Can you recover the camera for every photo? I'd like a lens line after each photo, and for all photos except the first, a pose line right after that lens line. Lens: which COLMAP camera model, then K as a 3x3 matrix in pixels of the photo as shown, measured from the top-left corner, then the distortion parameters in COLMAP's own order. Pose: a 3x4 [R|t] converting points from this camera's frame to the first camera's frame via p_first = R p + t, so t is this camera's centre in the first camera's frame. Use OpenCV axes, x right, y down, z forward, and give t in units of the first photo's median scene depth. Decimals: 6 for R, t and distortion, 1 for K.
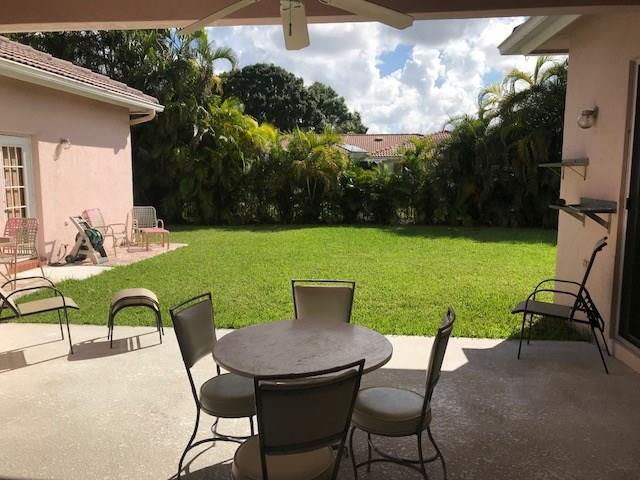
lens RADIAL K [[525.6, 0, 320.0], [0, 525.6, 240.0], [0, 0, 1]] dist [0.062734, -0.124698]
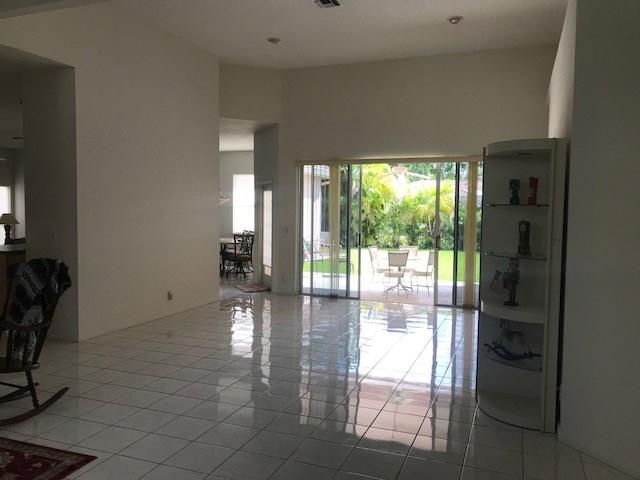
lens RADIAL K [[525.6, 0, 320.0], [0, 525.6, 240.0], [0, 0, 1]] dist [0.062734, -0.124698]
pose [[0.967729, 0.025740, -0.250675, 0.051493], [-0.043750, 0.996824, -0.066538, 0.052678], [0.248166, 0.075357, 0.965782, -0.446429]]
